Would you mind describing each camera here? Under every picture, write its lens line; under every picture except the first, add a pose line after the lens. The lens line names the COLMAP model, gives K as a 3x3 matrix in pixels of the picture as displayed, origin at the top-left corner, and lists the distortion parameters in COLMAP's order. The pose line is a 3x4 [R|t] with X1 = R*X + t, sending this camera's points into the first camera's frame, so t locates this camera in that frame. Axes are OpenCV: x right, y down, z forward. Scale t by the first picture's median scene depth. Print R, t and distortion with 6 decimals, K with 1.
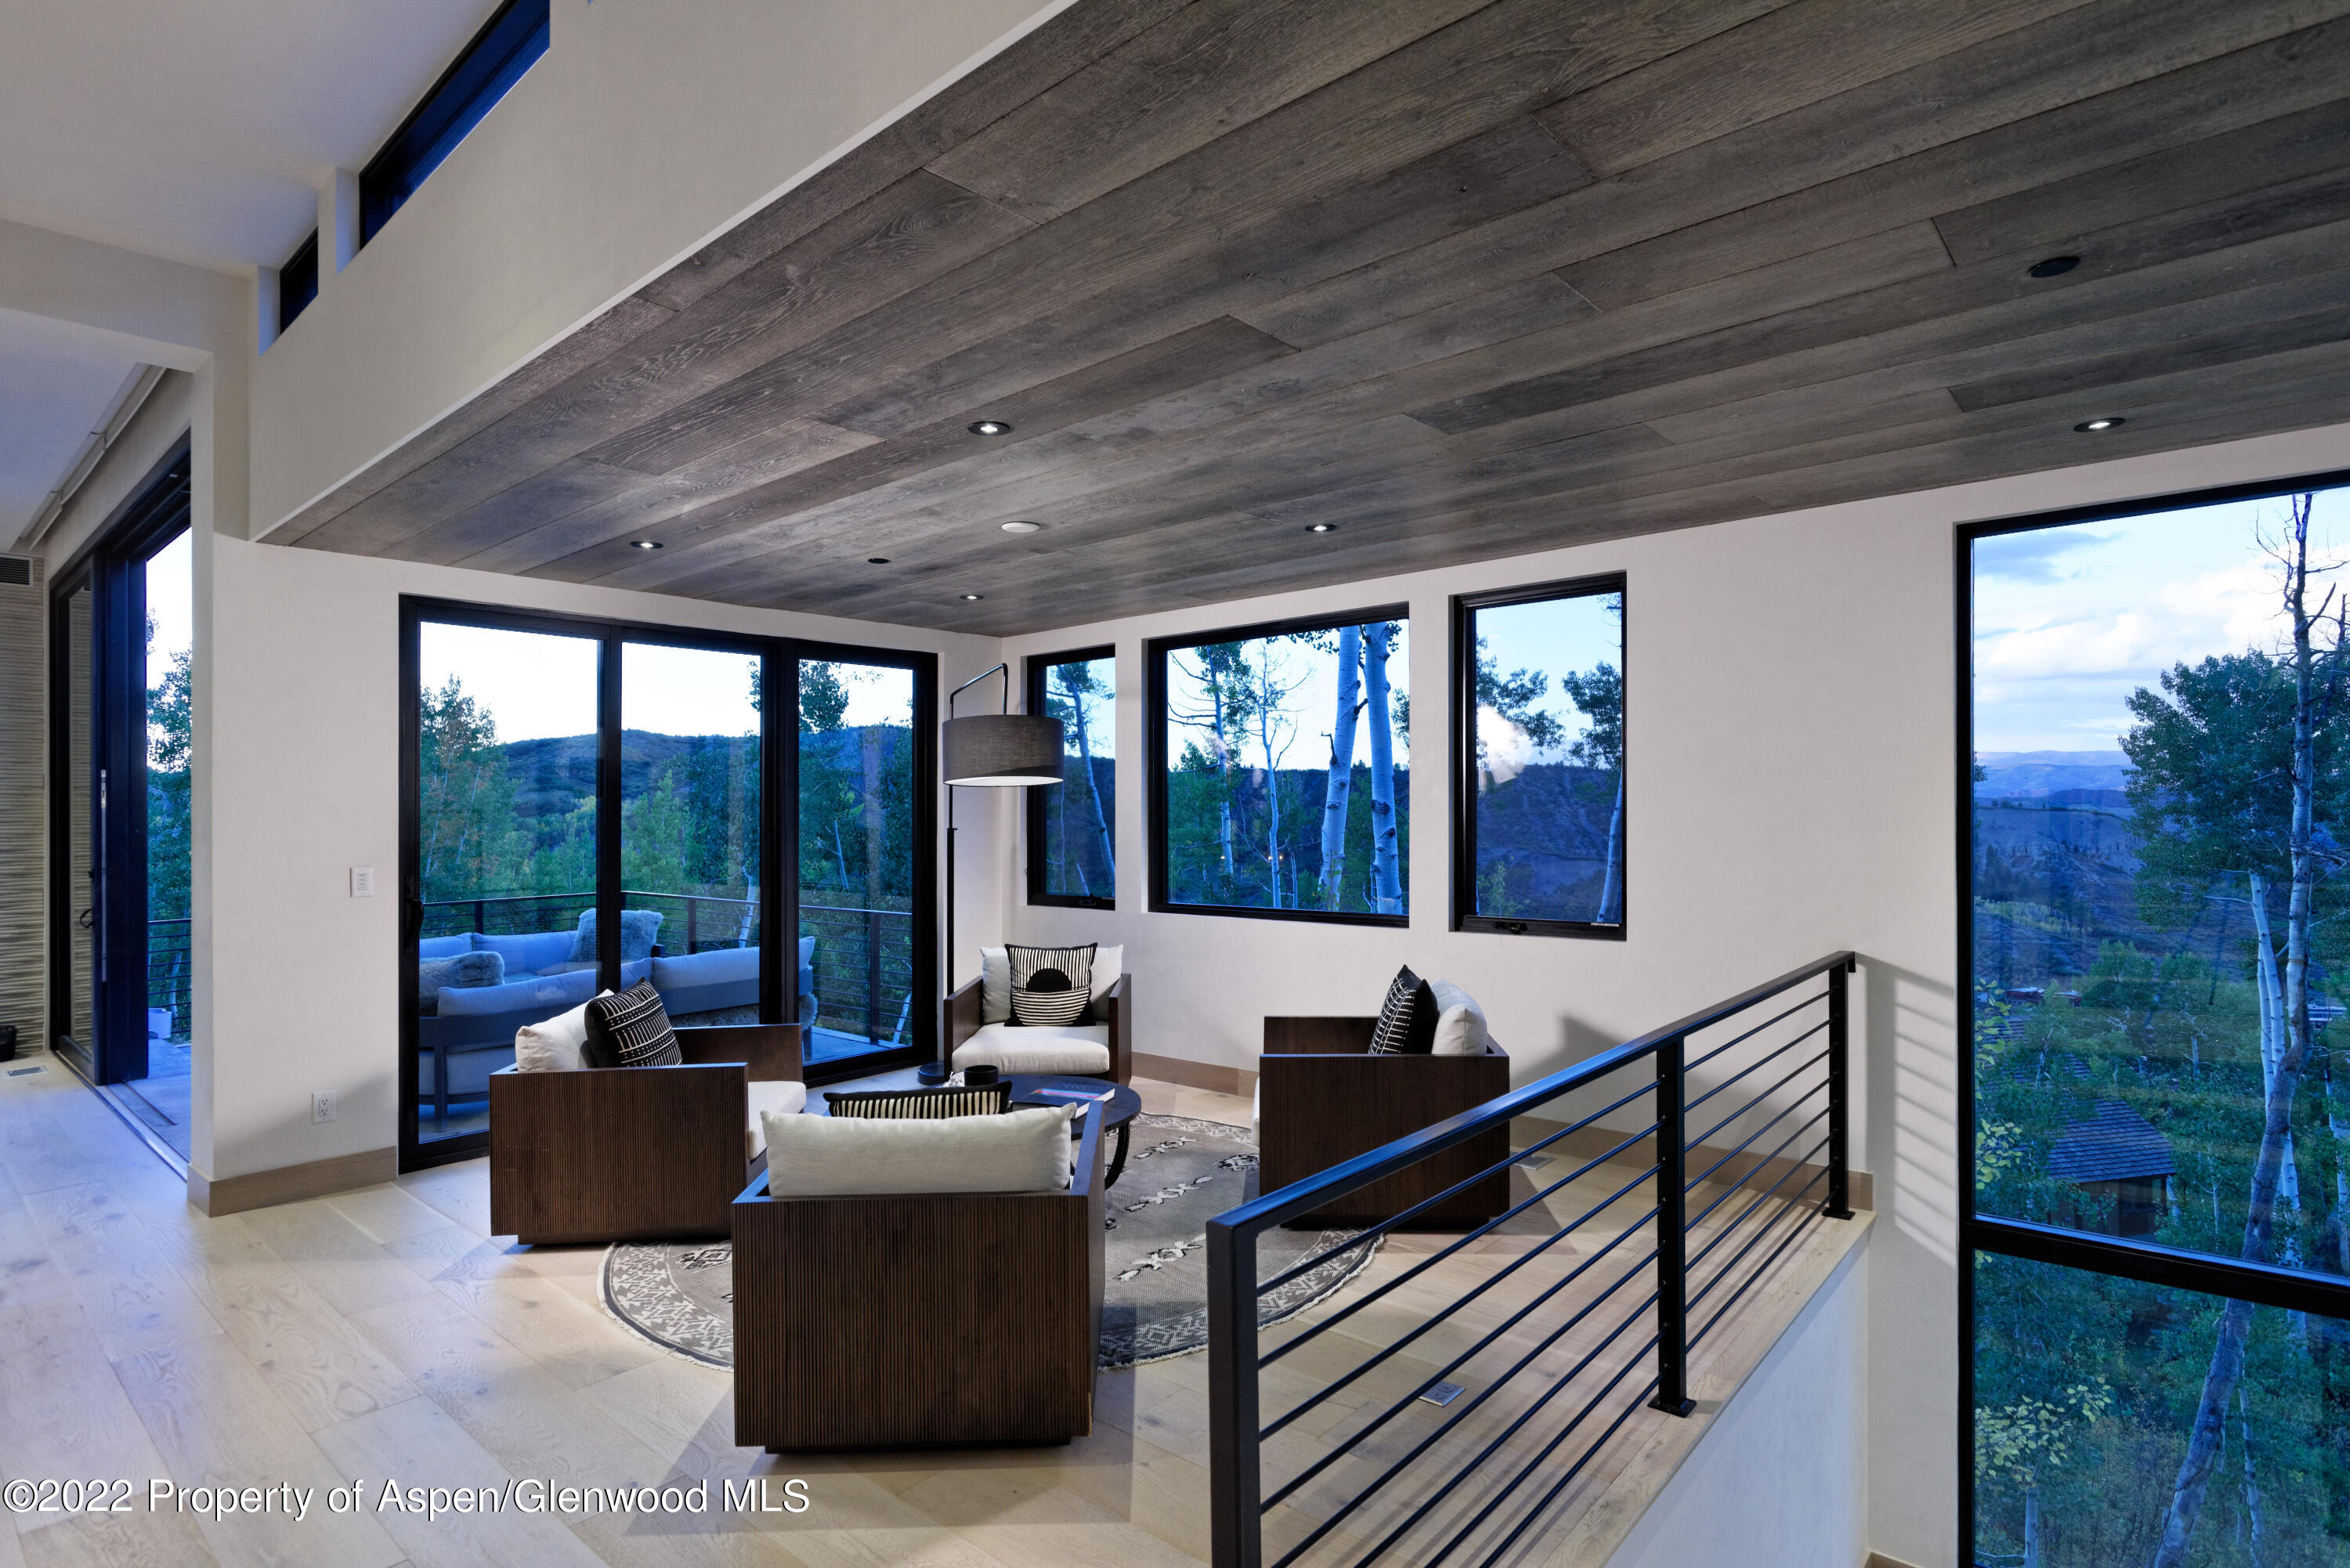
lens RADIAL K [[1181.3, 0, 1182.1], [0, 1181.3, 803.2], [0, 0, 1]] dist [-0.006111, 0.000215]
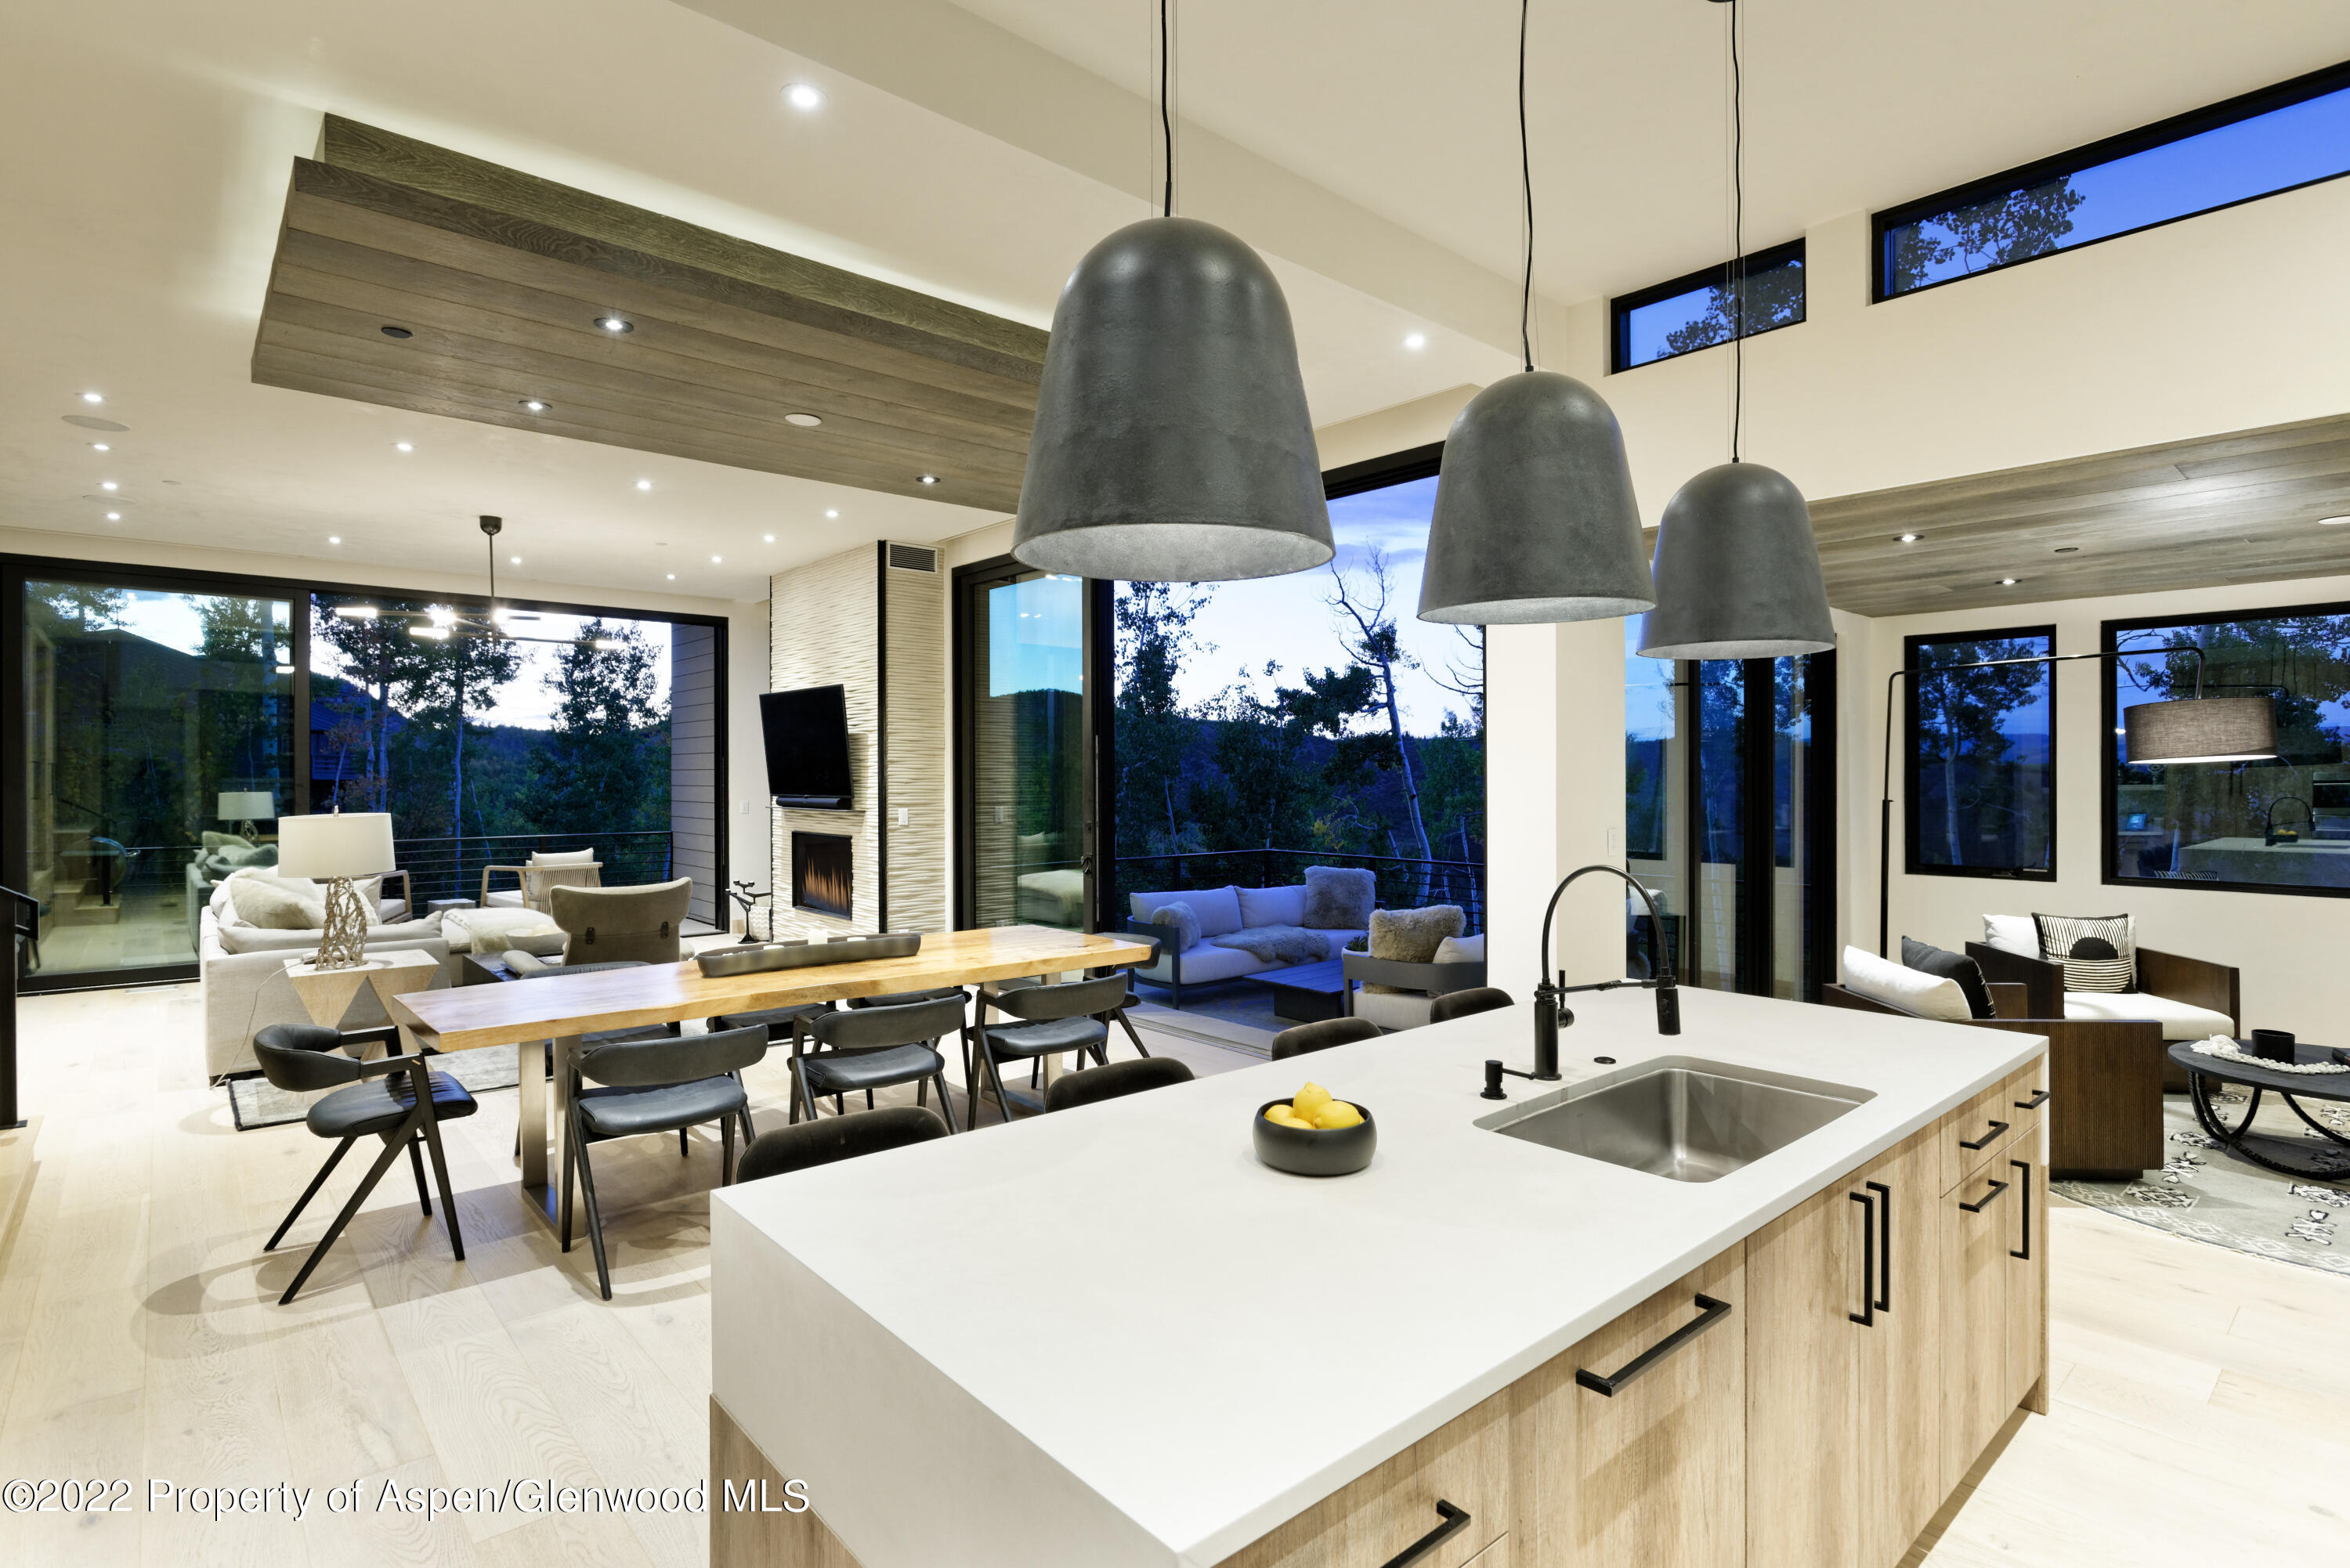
lens RADIAL K [[1181.3, 0, 1154.7], [0, 1181.3, 720.9], [0, 0, 1]] dist [-0.006111, 0.000215]
pose [[0.988198, 0.007306, -0.153007, -0.101440], [-0.013365, 0.999165, -0.038606, 0.000248], [0.152597, 0.040196, 0.987471, -0.019362]]
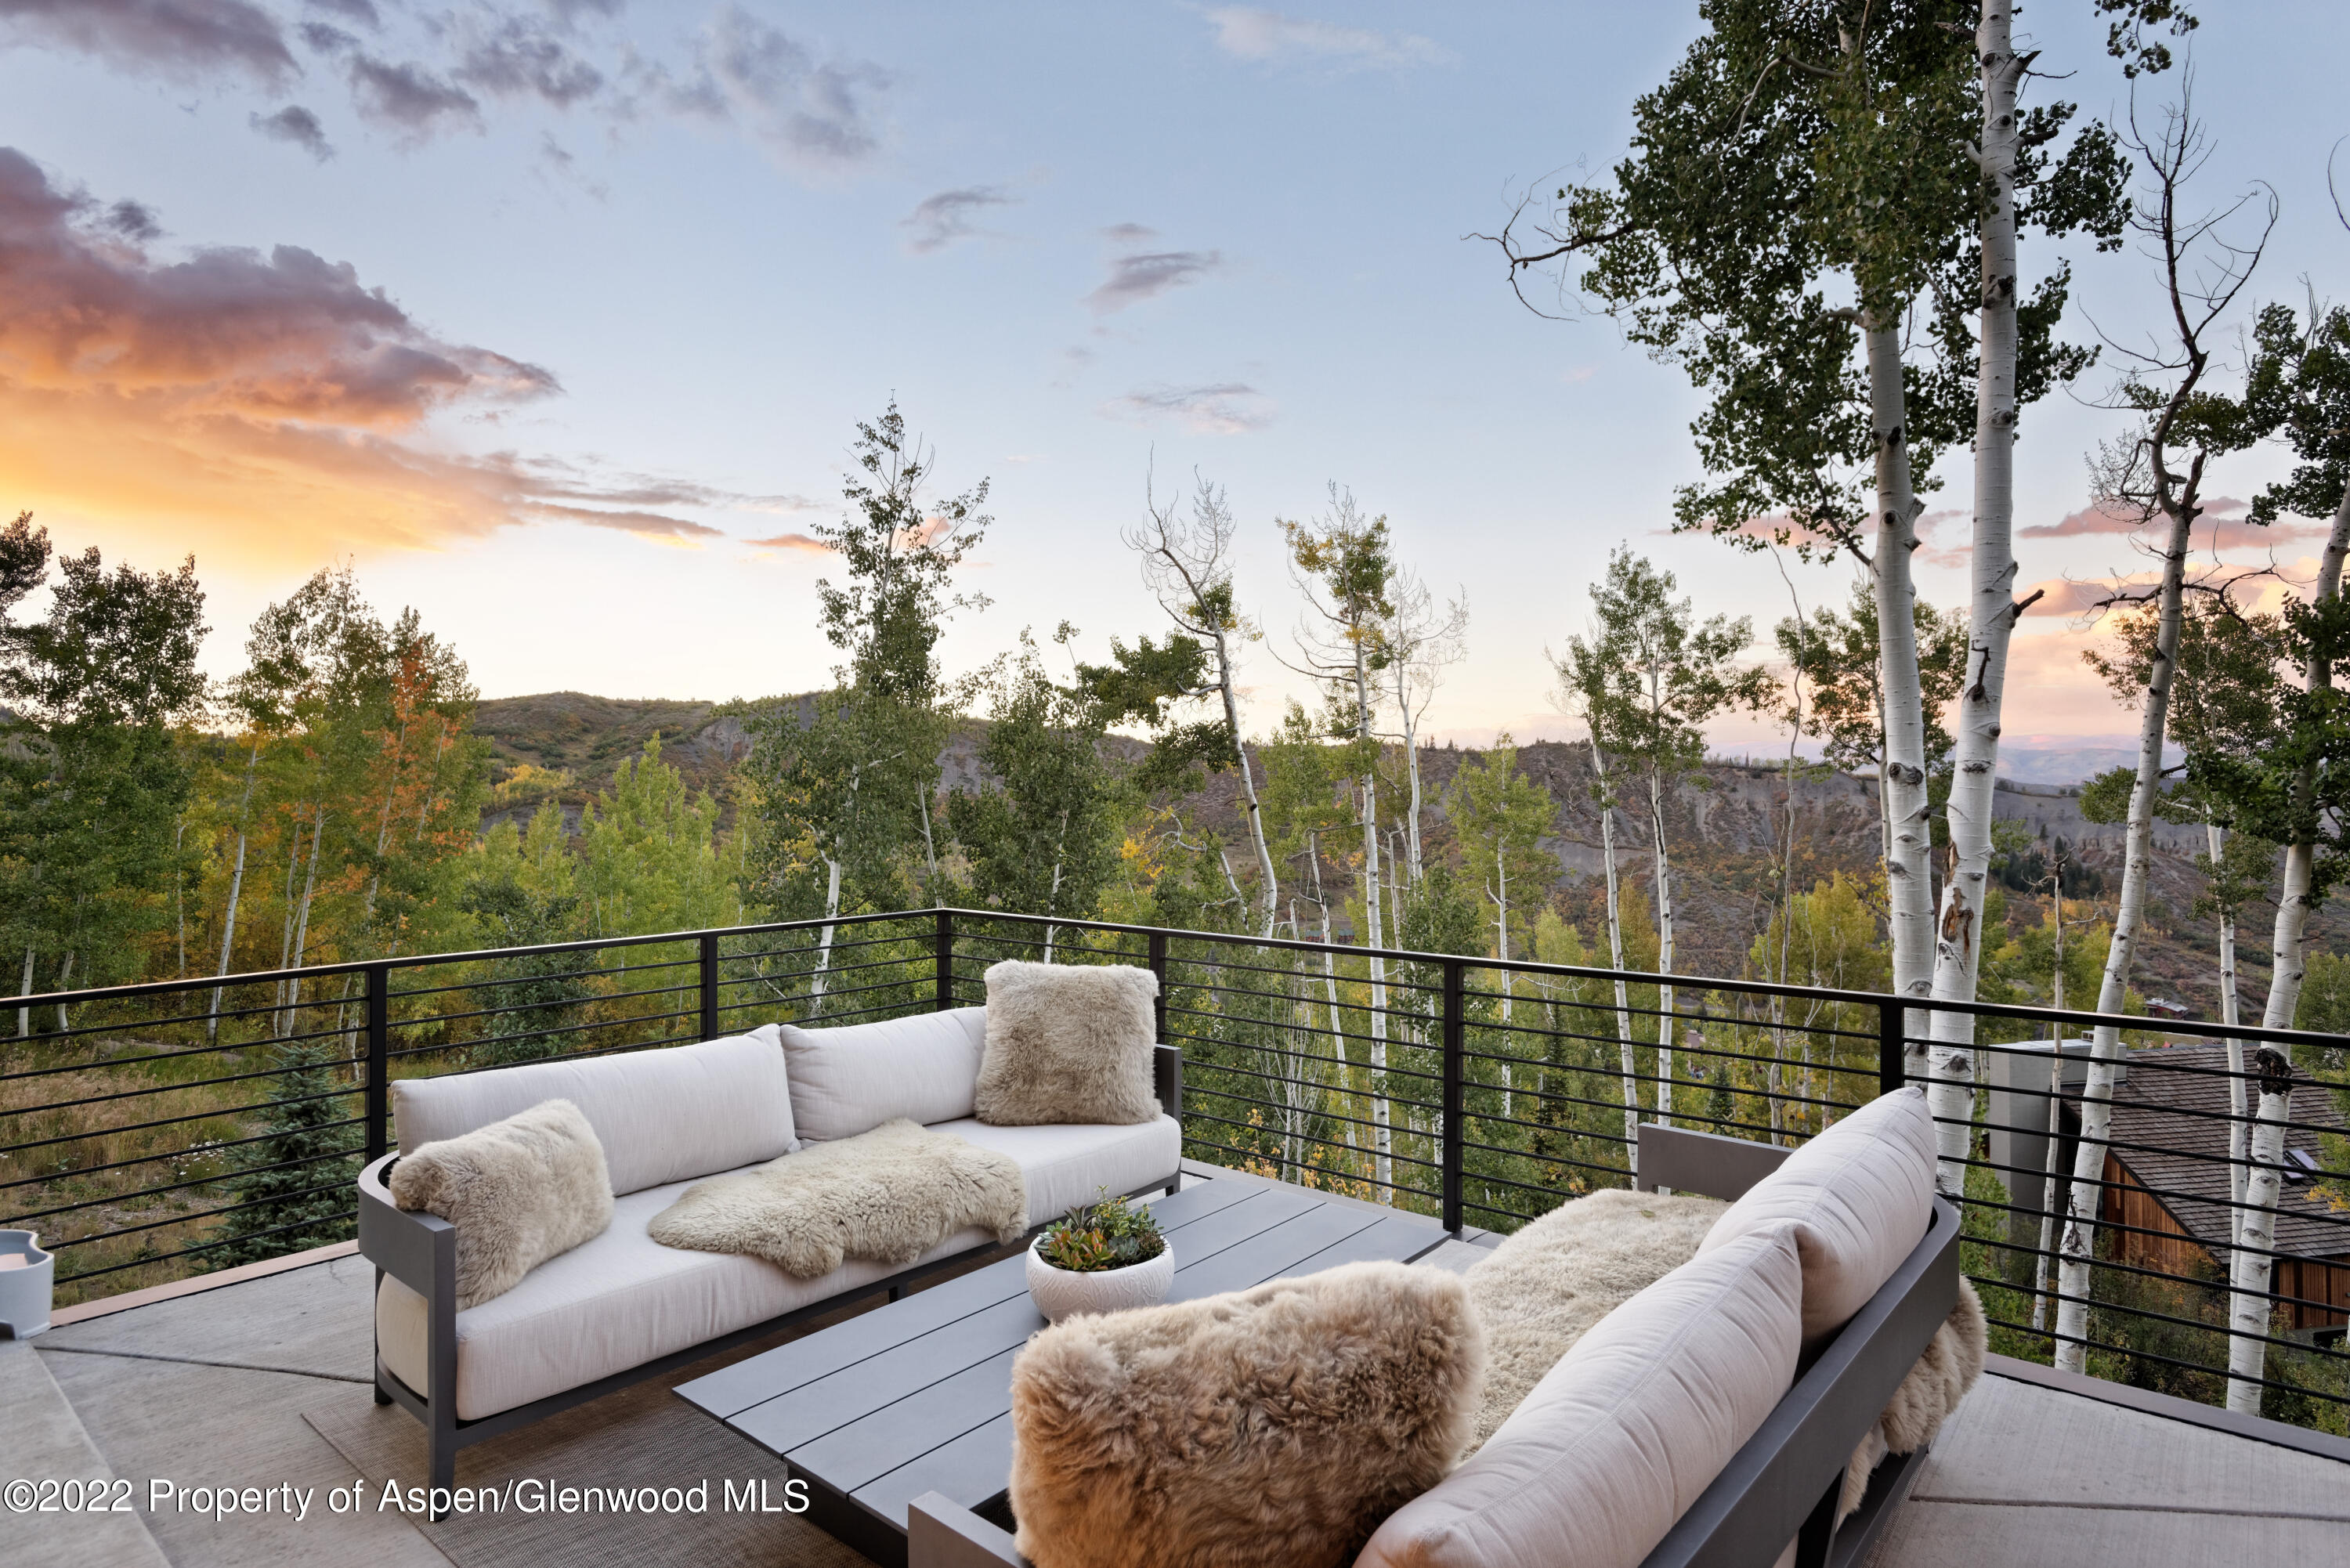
lens RADIAL K [[1299.8, 0, 1164.0], [0, 1299.8, 777.5], [0, 0, 1]] dist [-0.003792, -0.000479]
pose [[0.999903, 0.011948, -0.007129, -0.092875], [-0.011966, 0.999926, -0.002366, 0.004686], [0.007100, 0.002451, 0.999972, 0.110727]]
